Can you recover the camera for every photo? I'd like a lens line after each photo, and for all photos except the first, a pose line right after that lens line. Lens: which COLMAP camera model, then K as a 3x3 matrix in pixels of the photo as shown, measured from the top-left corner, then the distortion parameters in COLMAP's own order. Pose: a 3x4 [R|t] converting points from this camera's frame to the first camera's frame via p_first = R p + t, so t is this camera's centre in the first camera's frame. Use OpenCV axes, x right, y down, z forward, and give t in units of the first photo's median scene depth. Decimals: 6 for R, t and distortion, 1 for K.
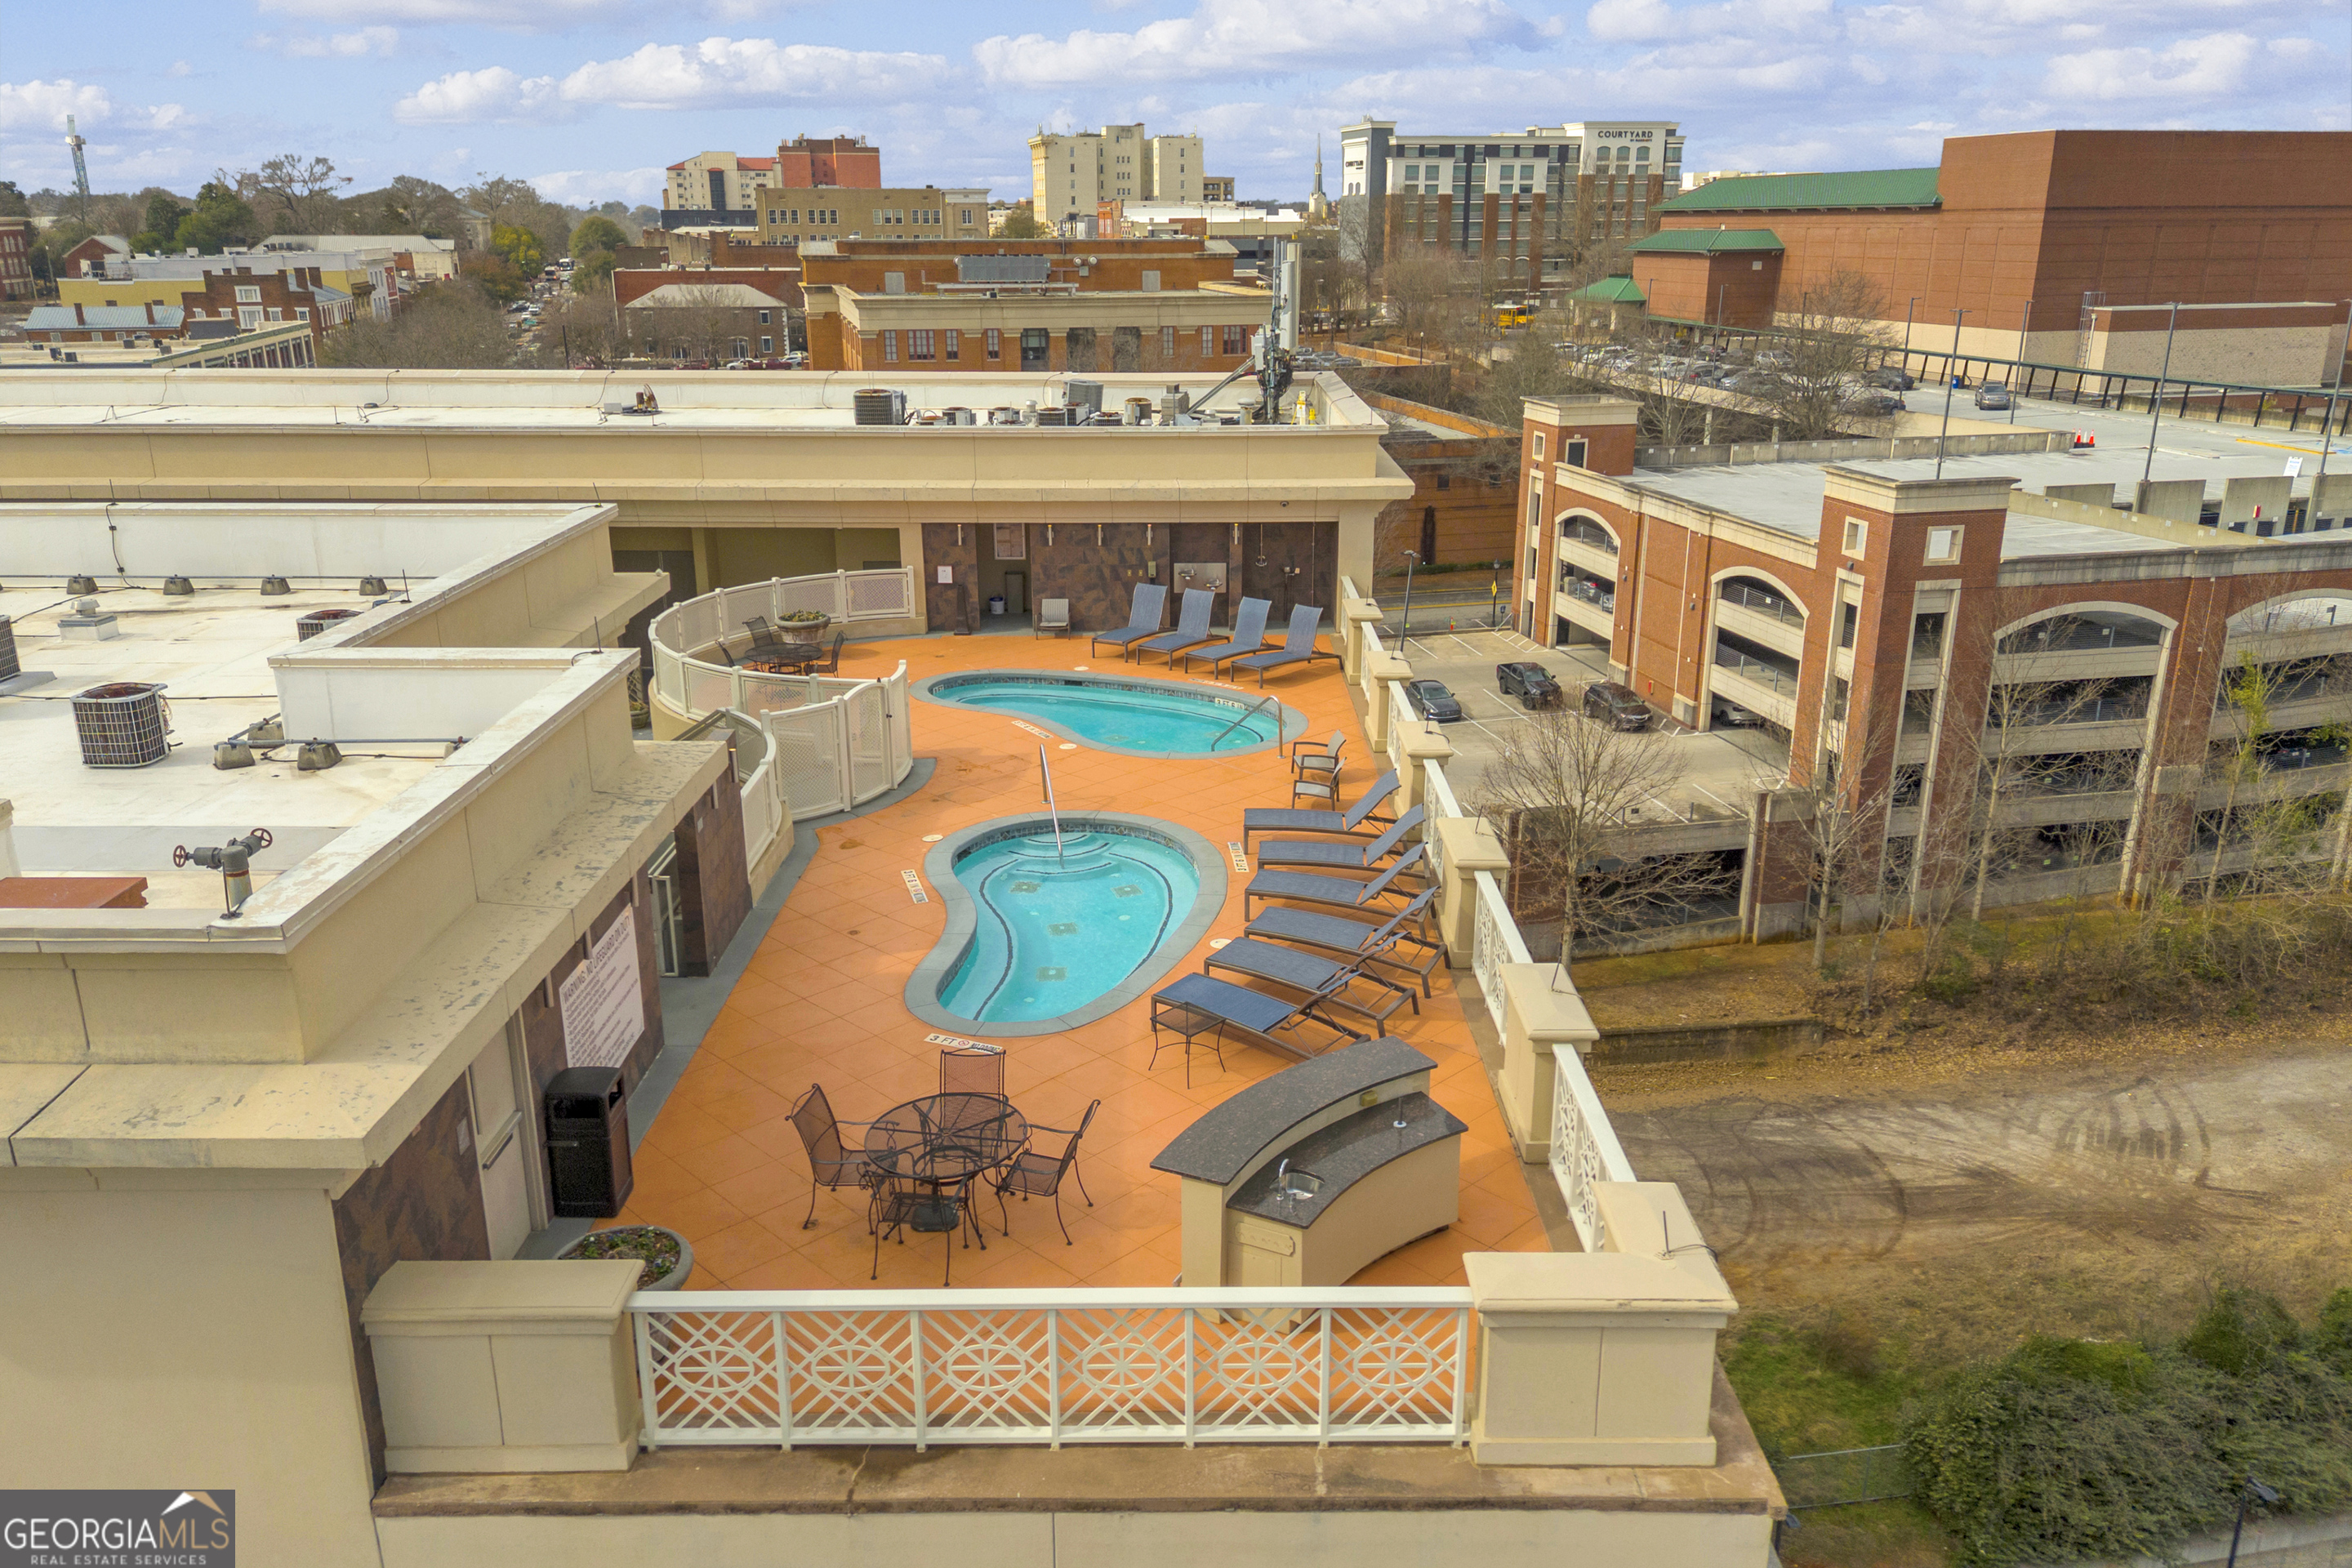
lens RADIAL K [[1732.8, 0, 1163.2], [0, 1732.8, 783.7], [0, 0, 1]] dist [0.108708, -0.175214]
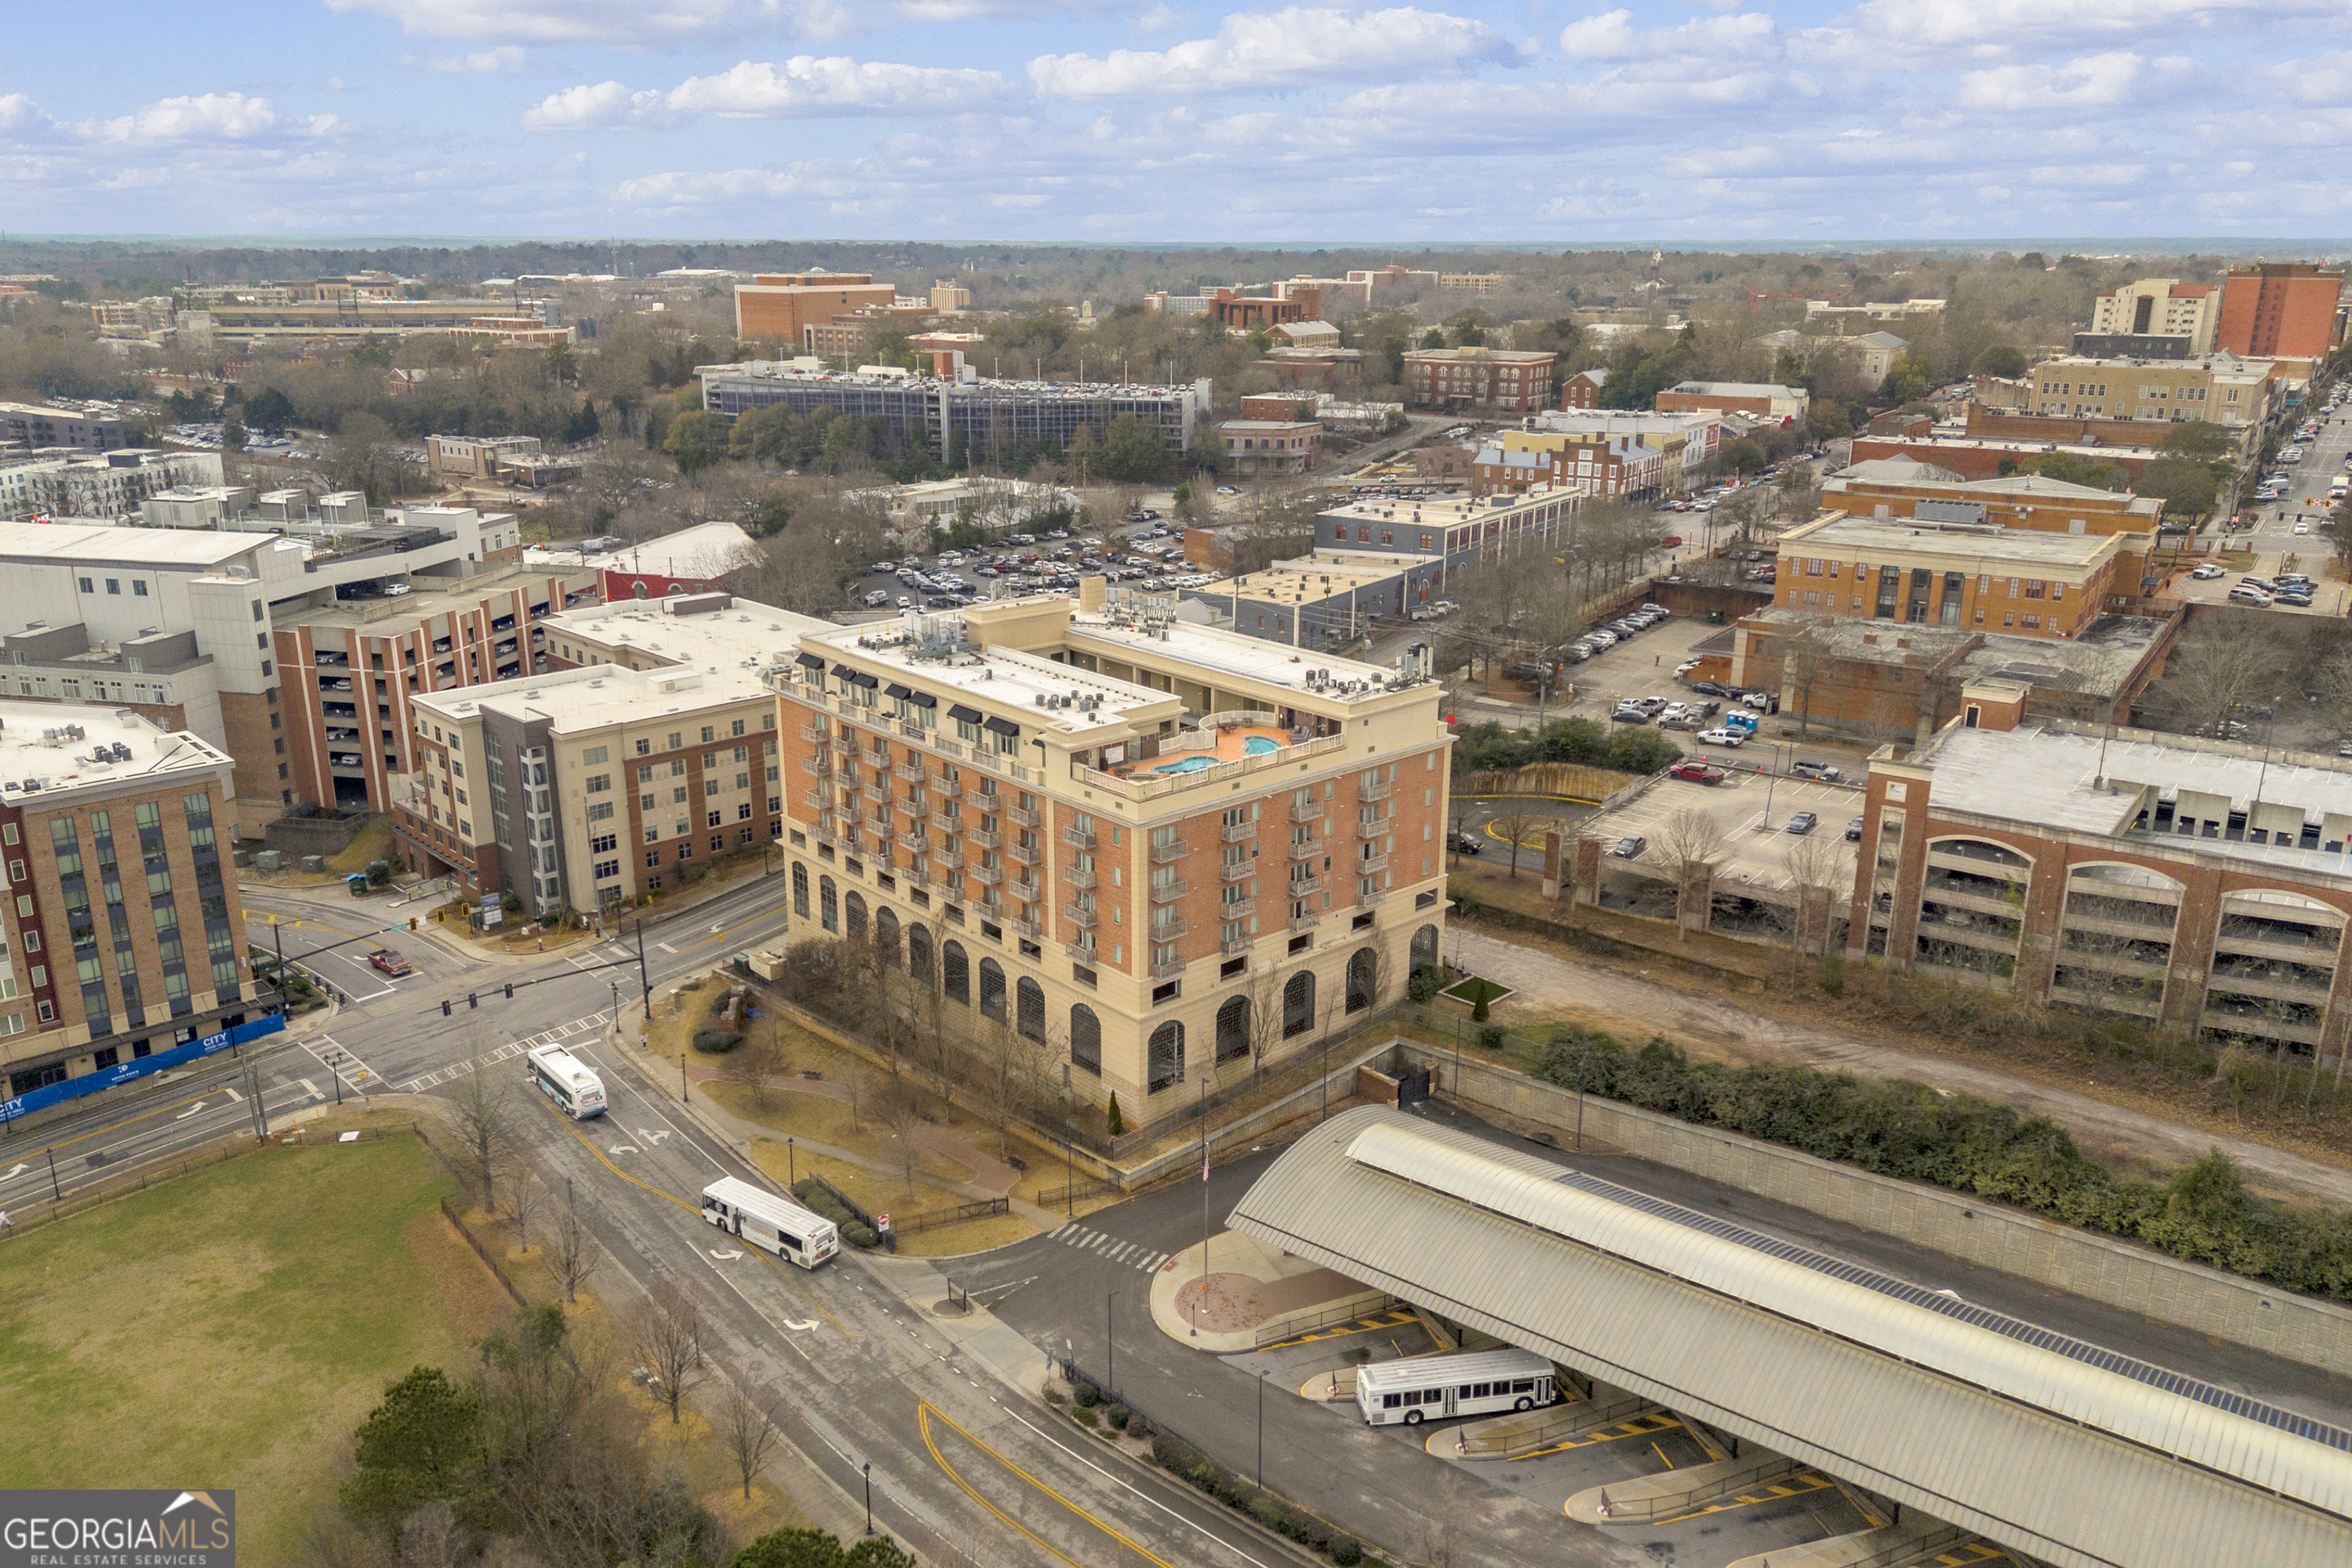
lens RADIAL K [[1732.8, 0, 1163.2], [0, 1732.8, 783.7], [0, 0, 1]] dist [0.108708, -0.175214]
pose [[0.663419, 0.224797, -0.713682, 1.026604], [-0.231922, 0.968608, 0.089505, -0.096465], [0.711398, 0.106139, 0.694728, -0.831131]]
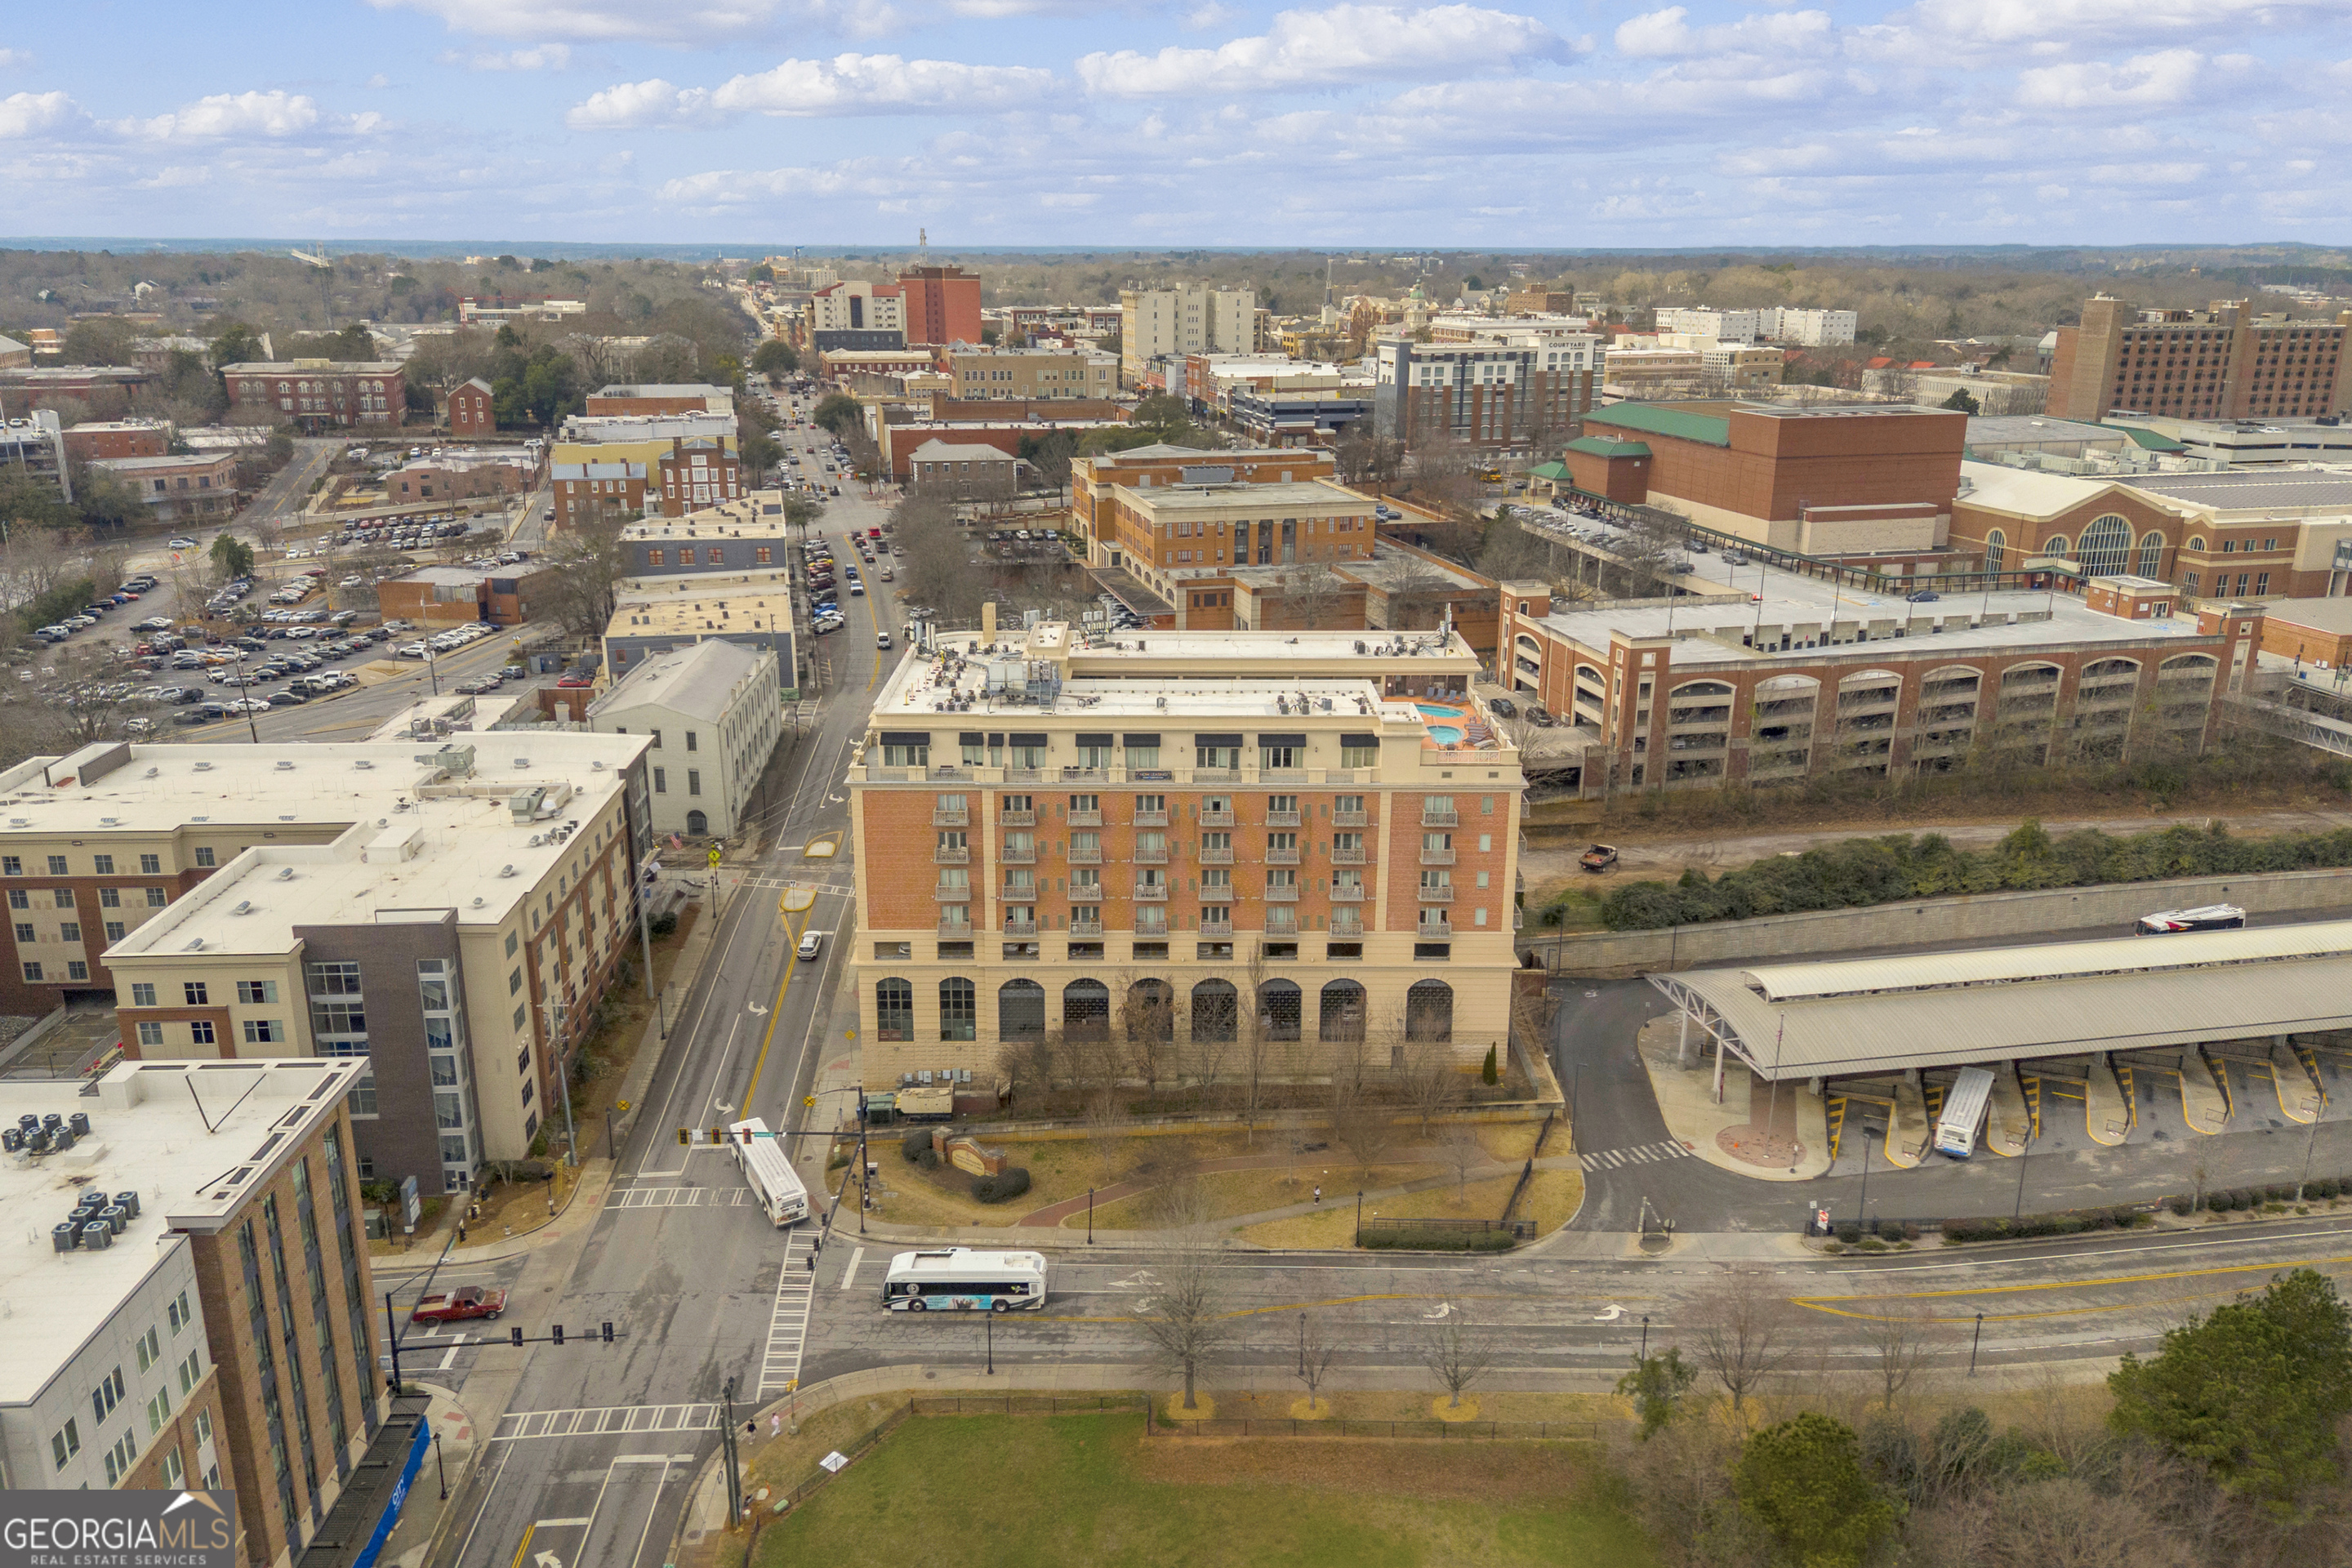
lens RADIAL K [[1732.8, 0, 1163.2], [0, 1732.8, 783.7], [0, 0, 1]] dist [0.108708, -0.175214]
pose [[0.999887, 0.004252, 0.014396, -0.290148], [-0.004040, 0.999883, -0.014733, 0.083802], [-0.014457, 0.014673, 0.999788, -1.375340]]
